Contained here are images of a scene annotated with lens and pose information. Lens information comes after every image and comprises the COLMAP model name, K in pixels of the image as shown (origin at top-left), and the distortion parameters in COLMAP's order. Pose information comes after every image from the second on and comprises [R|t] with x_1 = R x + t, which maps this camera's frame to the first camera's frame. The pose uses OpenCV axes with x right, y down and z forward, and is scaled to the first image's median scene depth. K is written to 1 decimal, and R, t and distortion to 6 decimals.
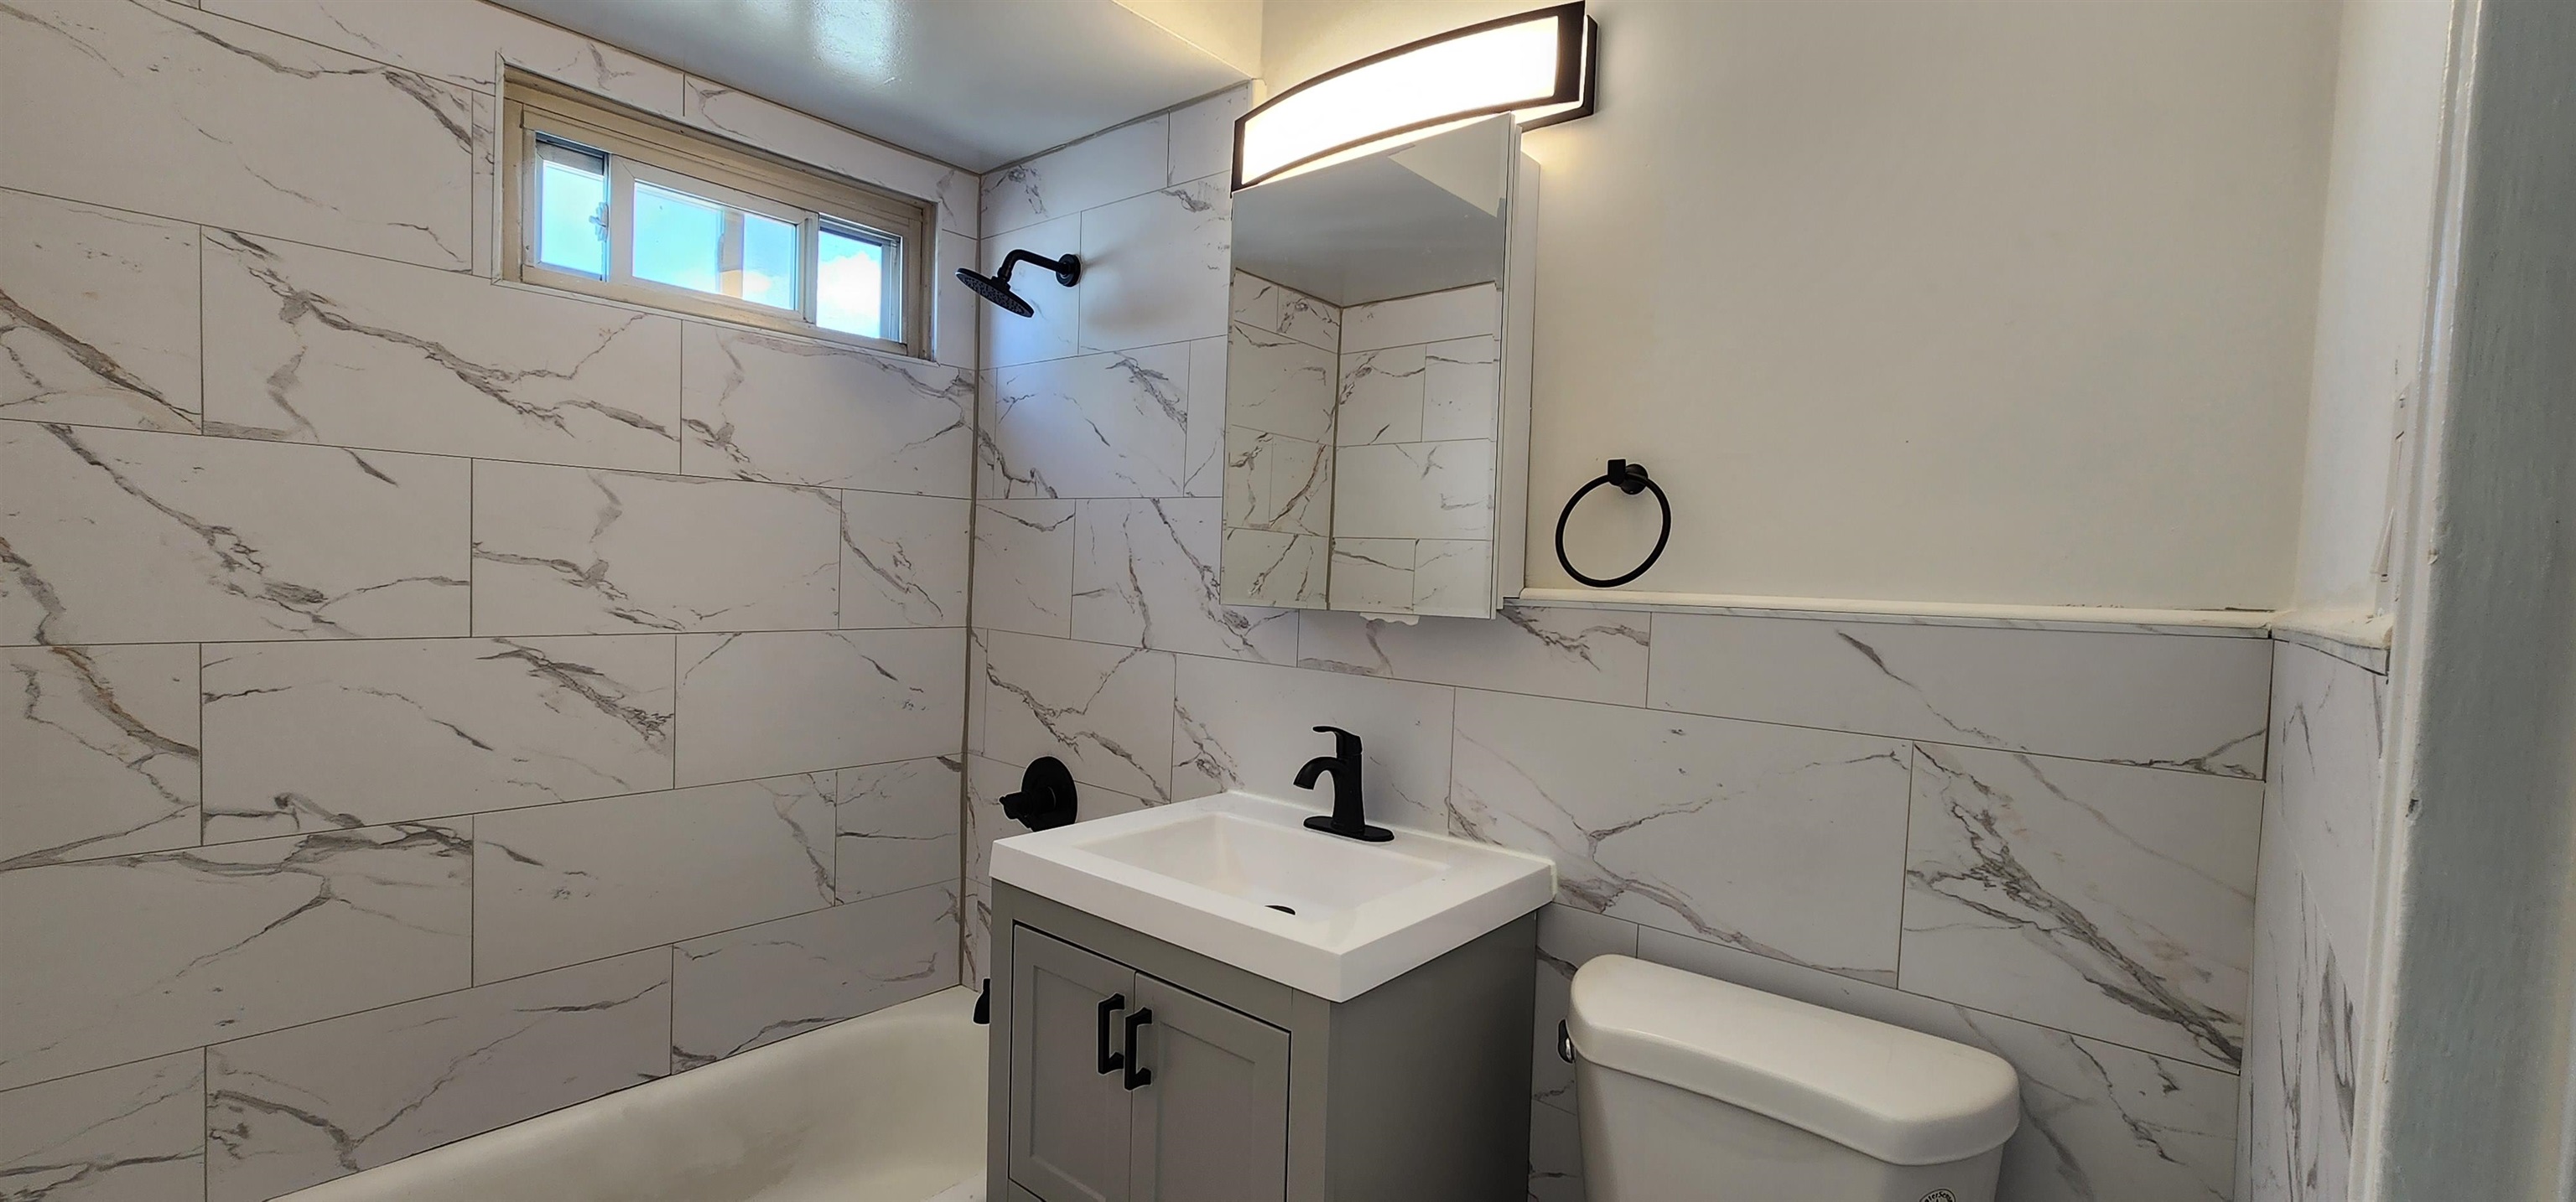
lens RADIAL K [[1045.8, 0, 1298.6], [0, 1045.8, 614.3], [0, 0, 1]] dist [-0.002331, 0.001631]
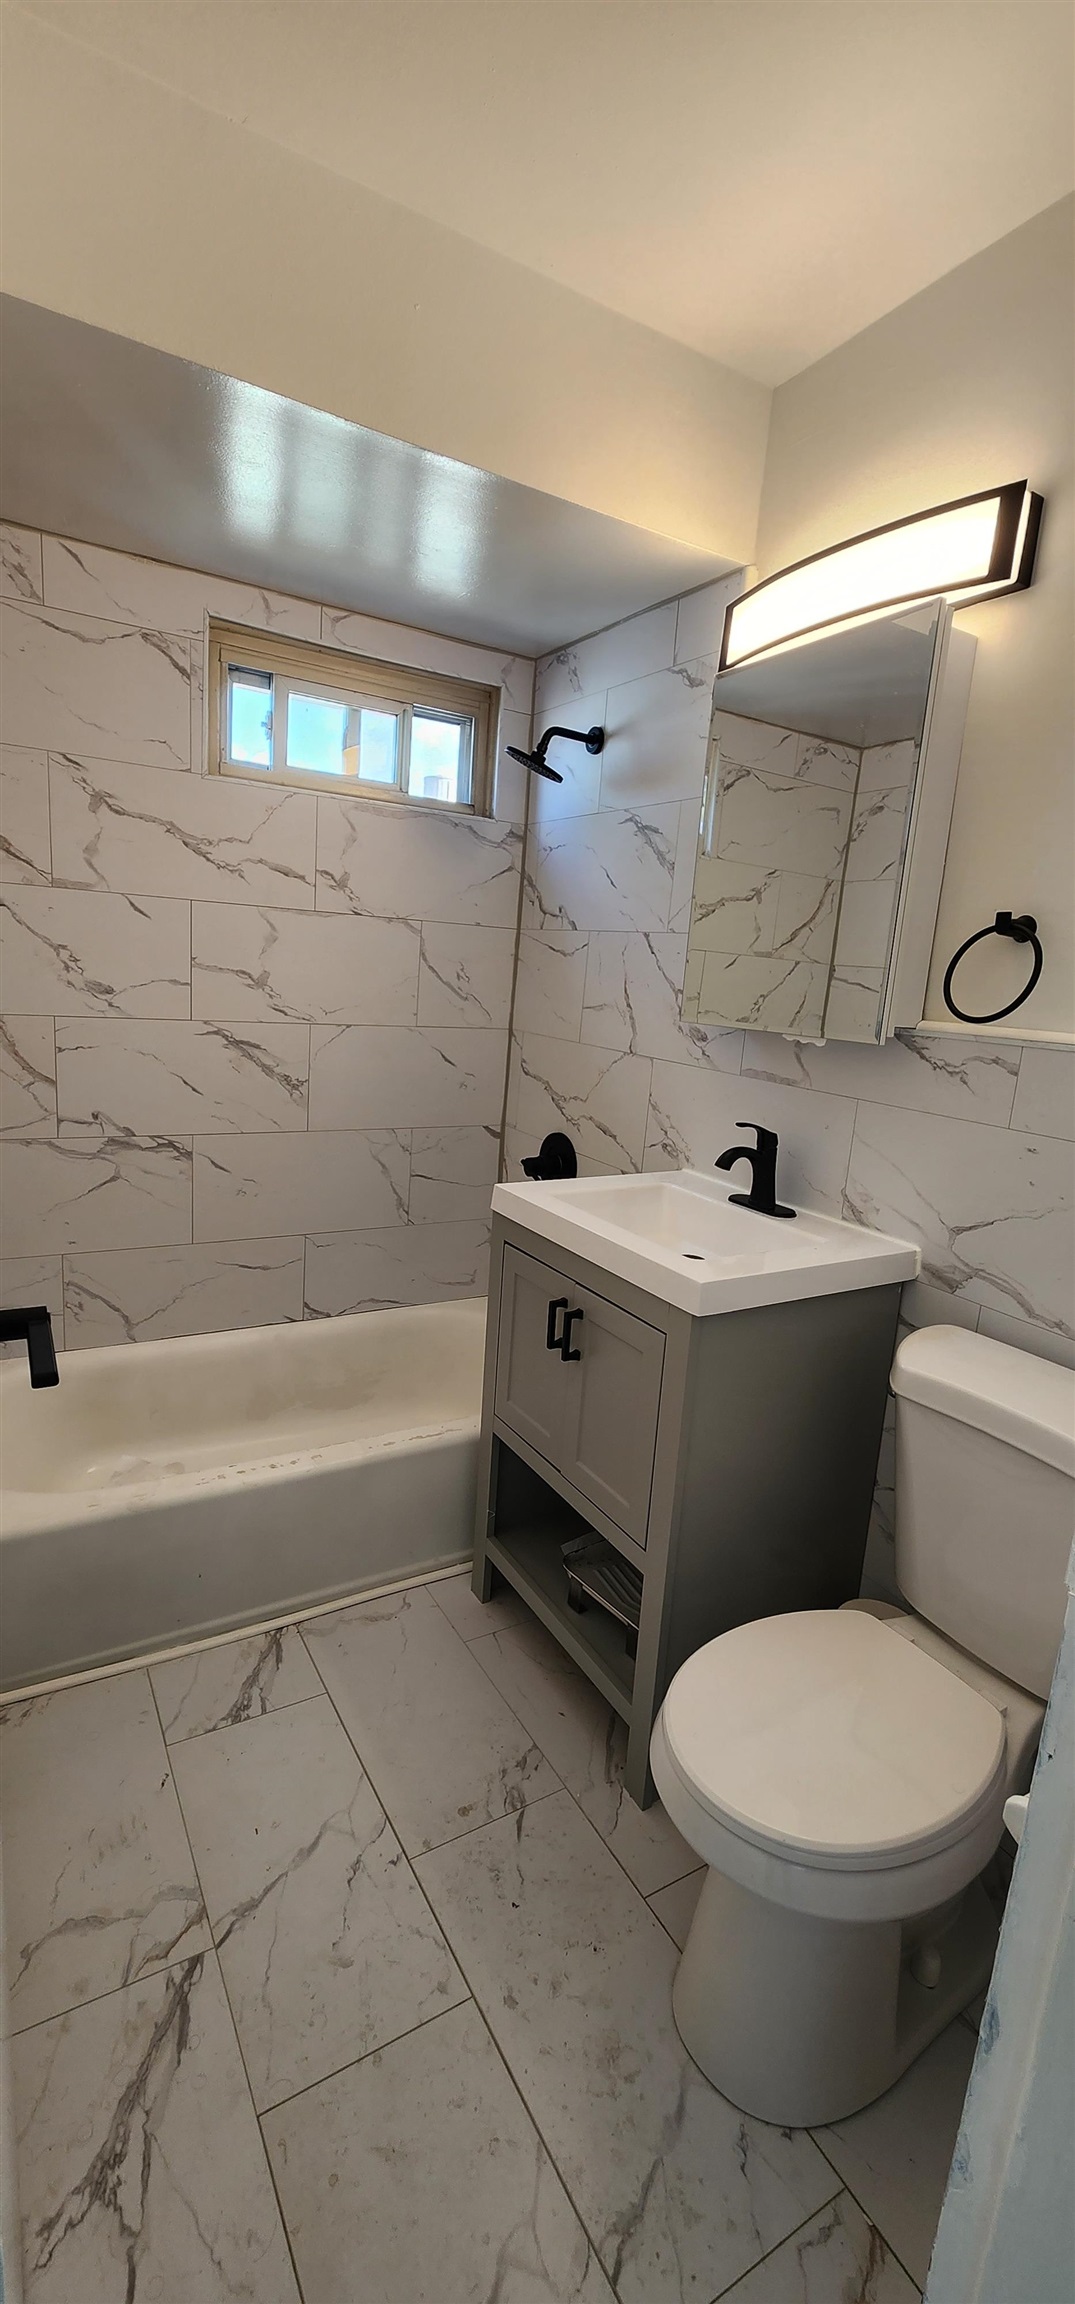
lens RADIAL K [[935.6, 0, 529.3], [0, 935.6, 1147.7], [0, 0, 1]] dist [-0.002331, 0.001631]
pose [[0.940798, 0.091034, -0.326515, 0.134689], [-0.047076, 0.989017, 0.140103, -0.008637], [0.335683, -0.116438, 0.934751, -0.131734]]
